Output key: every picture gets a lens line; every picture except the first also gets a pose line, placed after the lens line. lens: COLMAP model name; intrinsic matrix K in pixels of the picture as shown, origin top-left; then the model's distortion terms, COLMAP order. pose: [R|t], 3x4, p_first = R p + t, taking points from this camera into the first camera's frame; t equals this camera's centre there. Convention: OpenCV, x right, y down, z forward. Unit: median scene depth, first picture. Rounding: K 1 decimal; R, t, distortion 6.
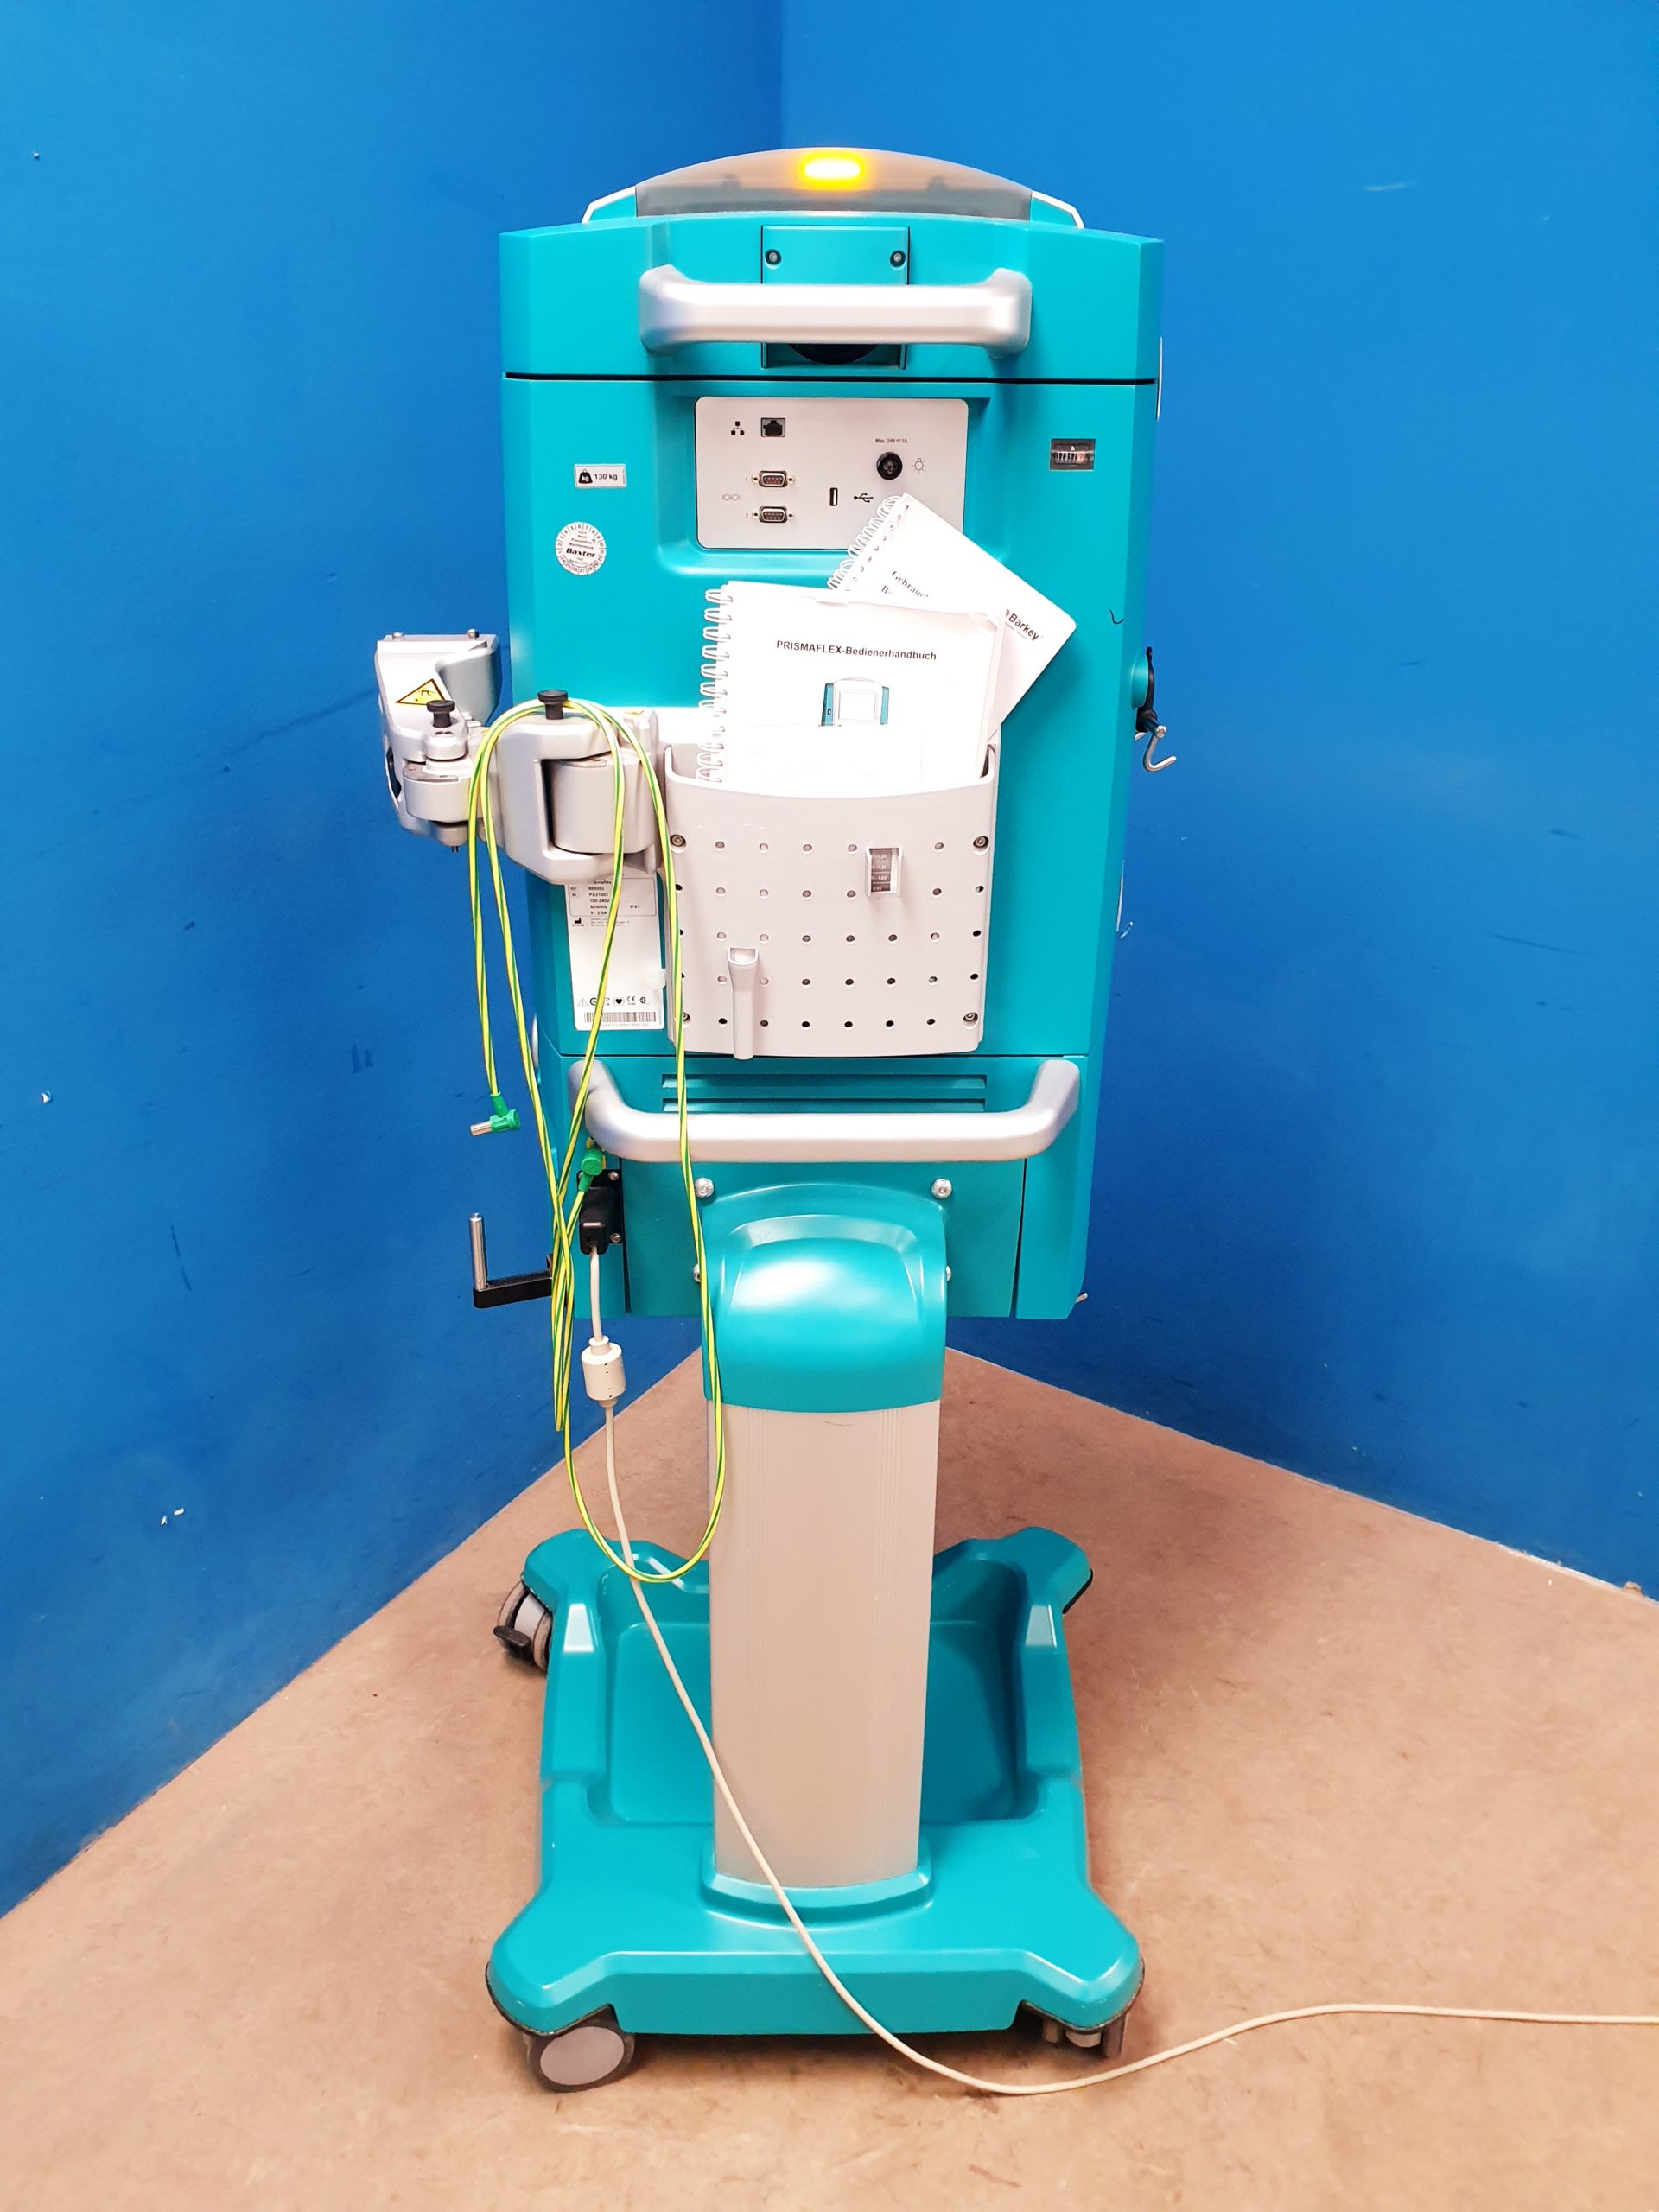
lens RADIAL K [[1681.7, 0, 822.9], [0, 1681.7, 1098.7], [0, 0, 1]] dist [-0.008262, 0.052972]
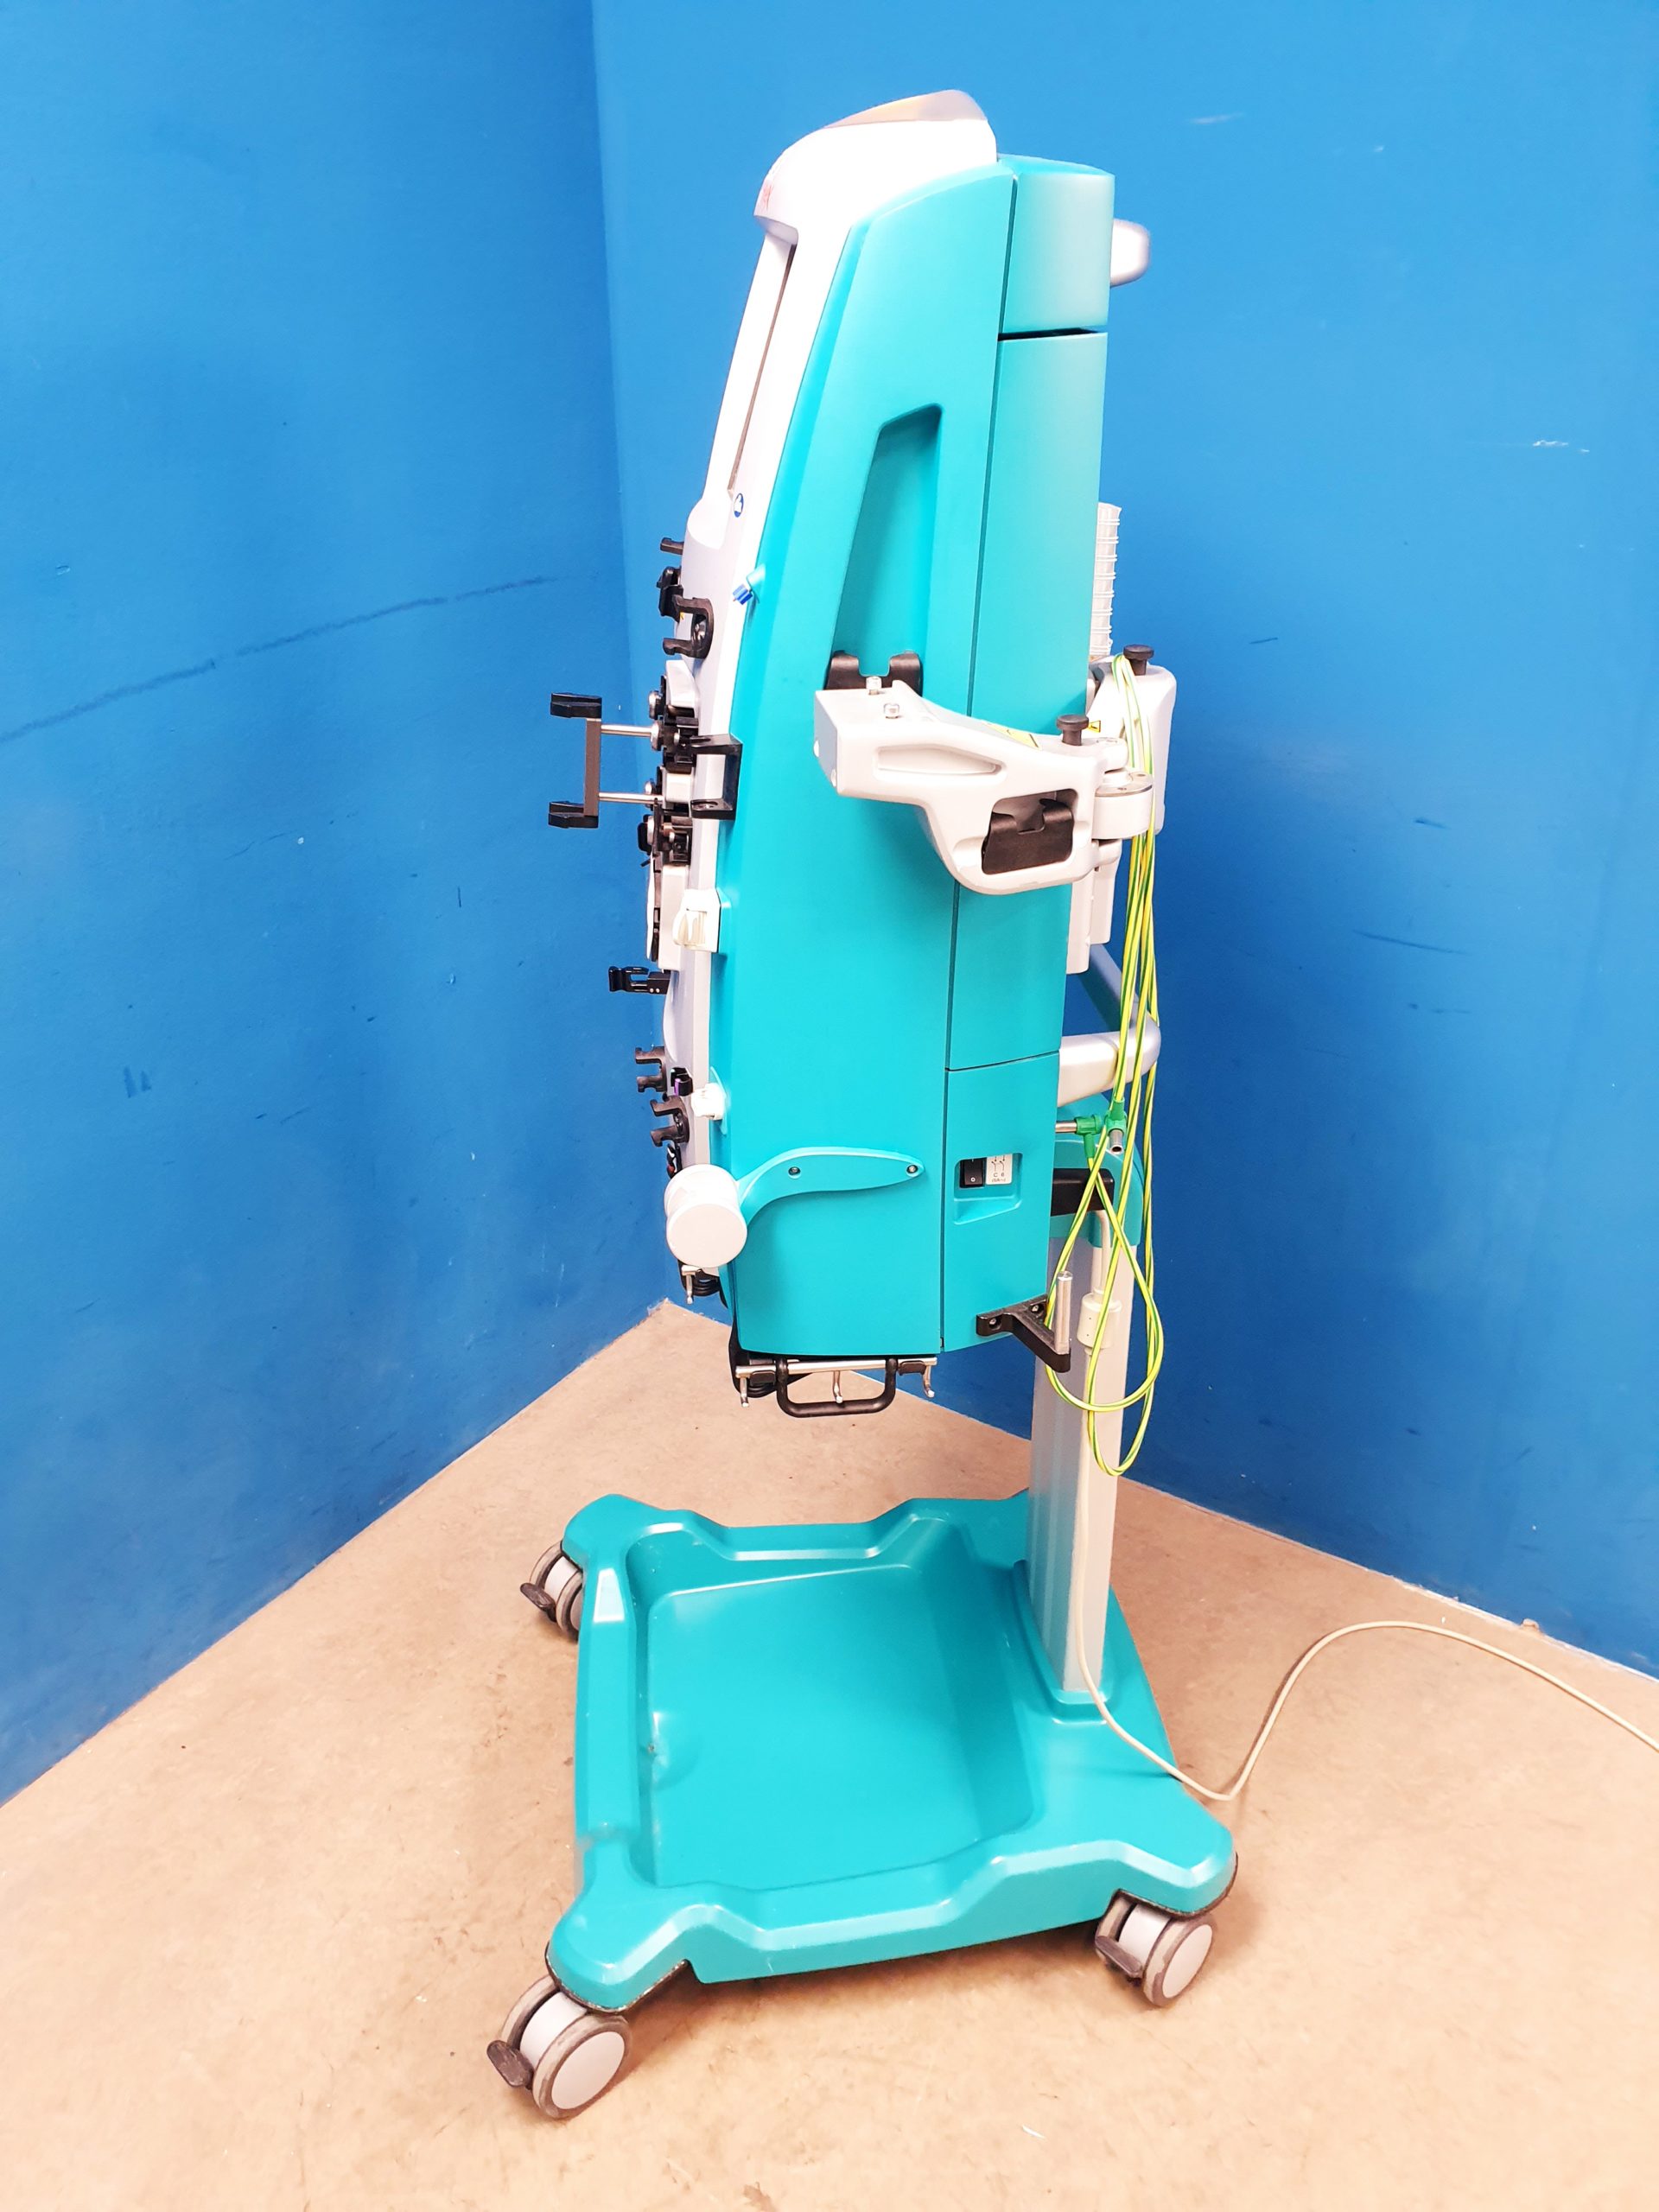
lens RADIAL K [[1682.7, 0, 829.5], [0, 1682.7, 1106.0], [0, 0, 1]] dist [-0.002688, 0.047810]
pose [[0.999566, -0.010820, -0.027393, 0.130432], [0.011259, 0.999810, 0.015903, -0.019739], [0.027216, -0.016204, 0.999498, 0.061636]]
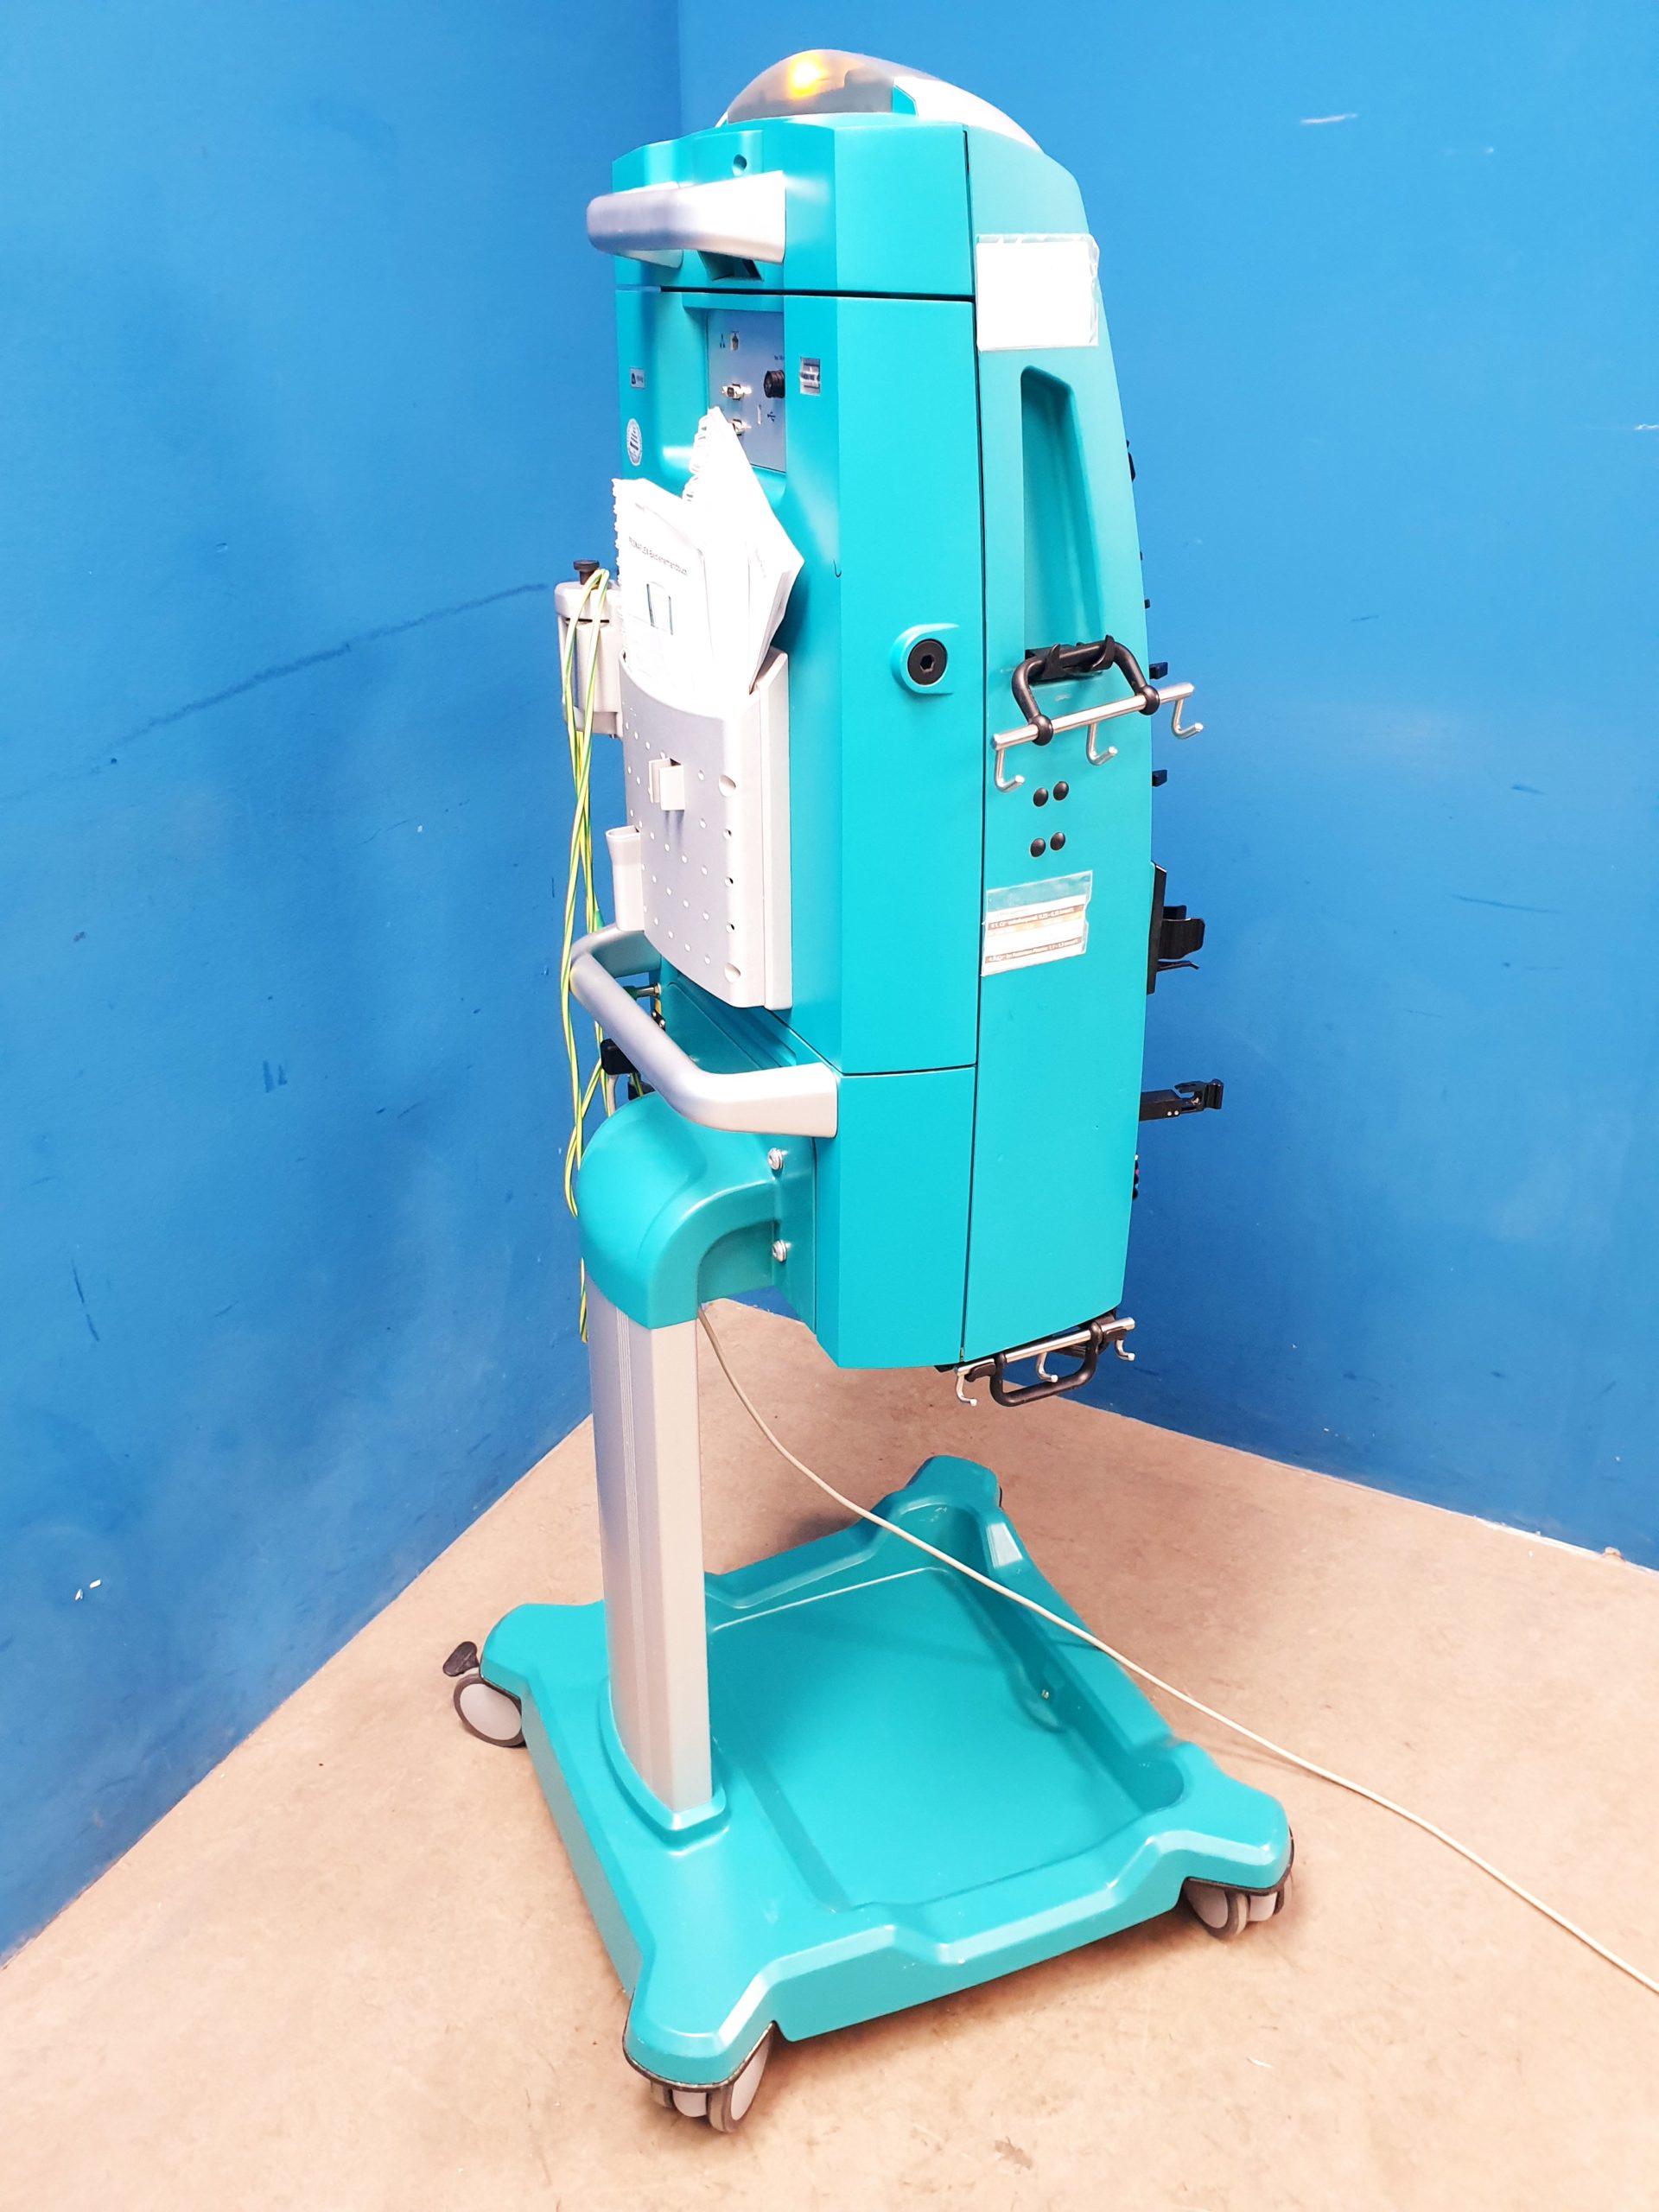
lens RADIAL K [[1678.0, 0, 841.1], [0, 1678.0, 1100.3], [0, 0, 1]] dist [-0.003017, 0.041060]
pose [[0.995844, -0.047075, 0.077968, -0.036899], [0.047045, 0.998890, 0.002232, 0.001853], [-0.077987, 0.001445, 0.996953, 0.058374]]
